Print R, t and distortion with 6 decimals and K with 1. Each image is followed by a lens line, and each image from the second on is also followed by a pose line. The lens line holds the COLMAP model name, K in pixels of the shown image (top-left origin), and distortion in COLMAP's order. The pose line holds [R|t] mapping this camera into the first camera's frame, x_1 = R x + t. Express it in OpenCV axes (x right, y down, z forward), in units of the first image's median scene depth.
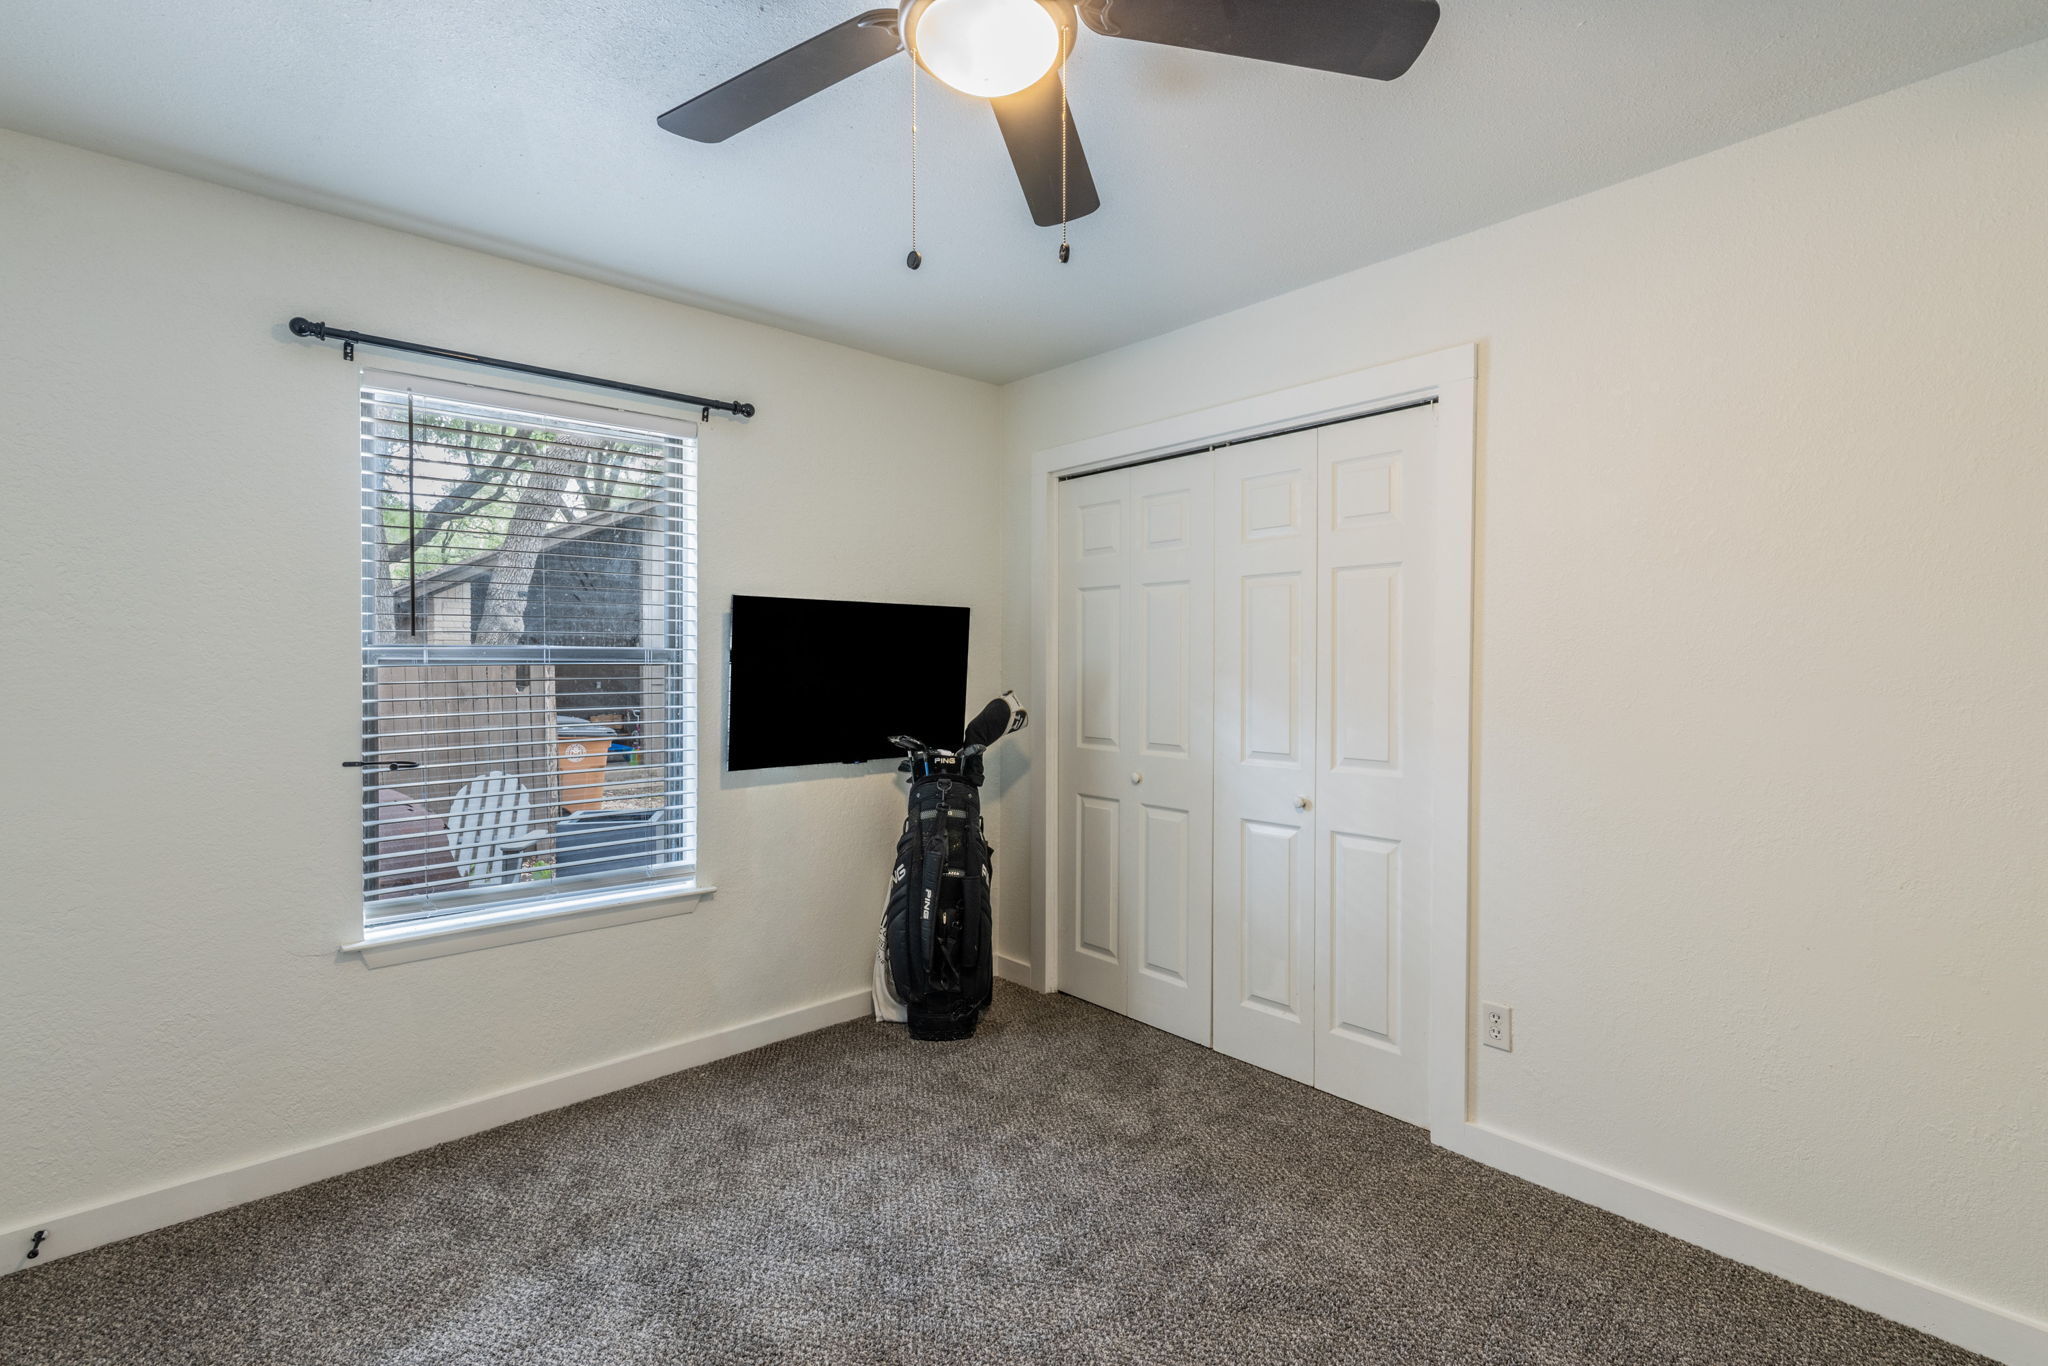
lens RADIAL K [[961.0, 0, 1011.1], [0, 961.0, 678.0], [0, 0, 1]] dist [-0.003056, -0.000044]
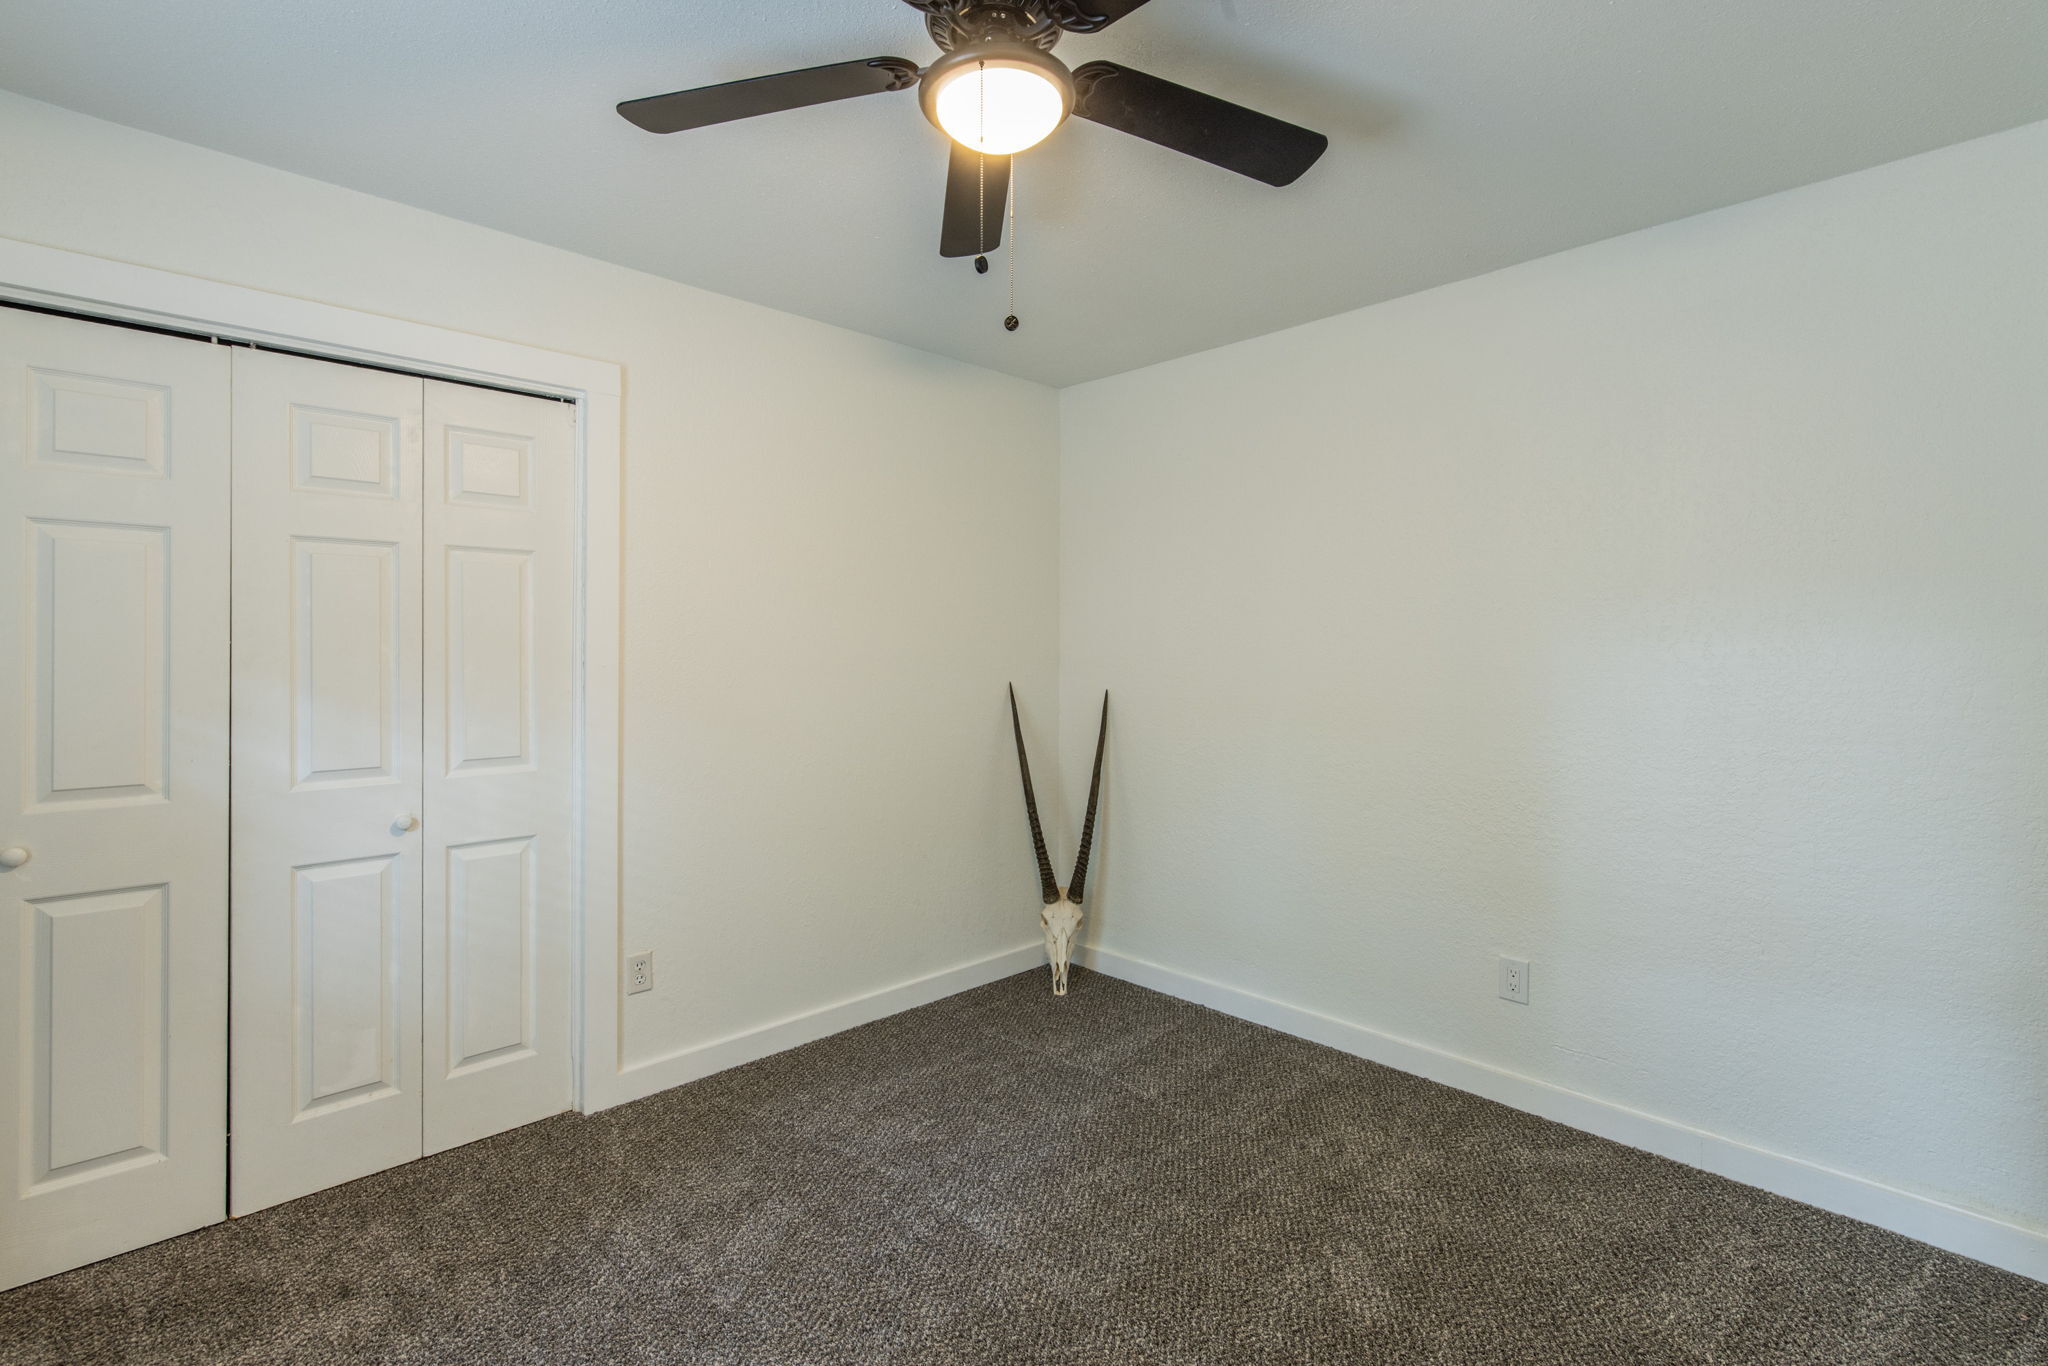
lens RADIAL K [[961.0, 0, 1010.8], [0, 961.0, 669.1], [0, 0, 1]] dist [-0.003056, -0.000044]
pose [[-0.063527, -0.007191, 0.997954, -0.575448], [0.024846, 0.999653, 0.008785, 0.003497], [-0.997671, 0.025353, -0.063327, 0.548821]]
